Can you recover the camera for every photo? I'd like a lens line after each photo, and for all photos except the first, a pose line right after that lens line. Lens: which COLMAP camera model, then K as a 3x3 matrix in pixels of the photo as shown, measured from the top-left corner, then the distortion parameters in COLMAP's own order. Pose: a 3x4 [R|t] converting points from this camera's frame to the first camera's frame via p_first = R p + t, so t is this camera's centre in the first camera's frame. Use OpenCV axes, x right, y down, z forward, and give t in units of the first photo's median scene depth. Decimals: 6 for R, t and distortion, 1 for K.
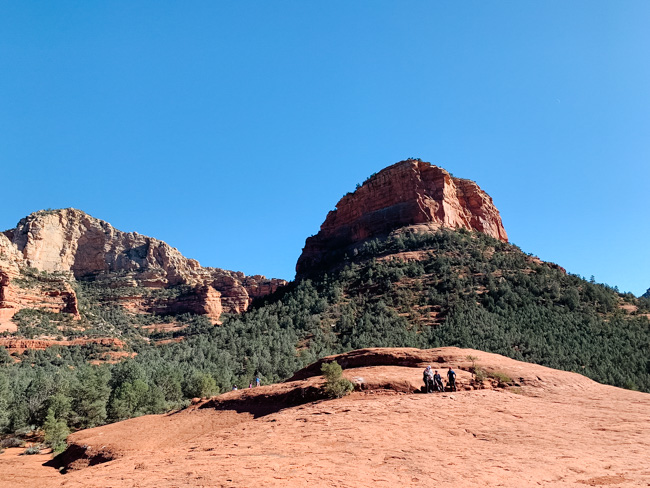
lens RADIAL K [[500.7, 0, 323.0], [0, 500.7, 245.9], [0, 0, 1]] dist [-0.016289, -0.004194]
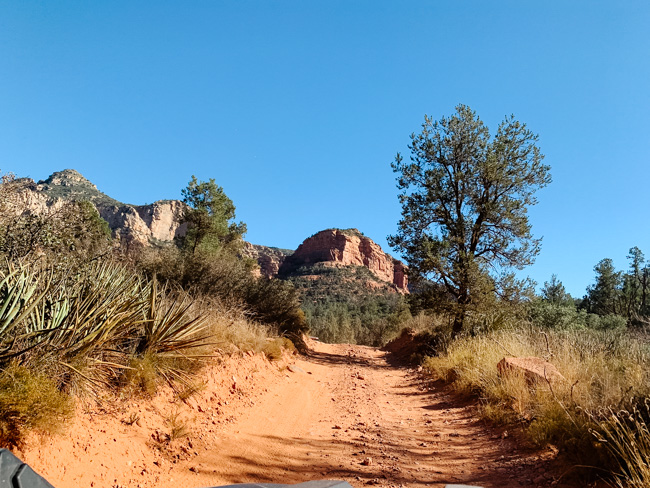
lens RADIAL K [[500.7, 0, 326.3], [0, 500.7, 243.1], [0, 0, 1]] dist [-0.016289, -0.004194]
pose [[0.980107, 0.127579, -0.152031, 0.240321], [-0.114980, 0.989373, 0.089001, -0.150295], [0.161770, -0.069750, 0.984360, -0.554900]]
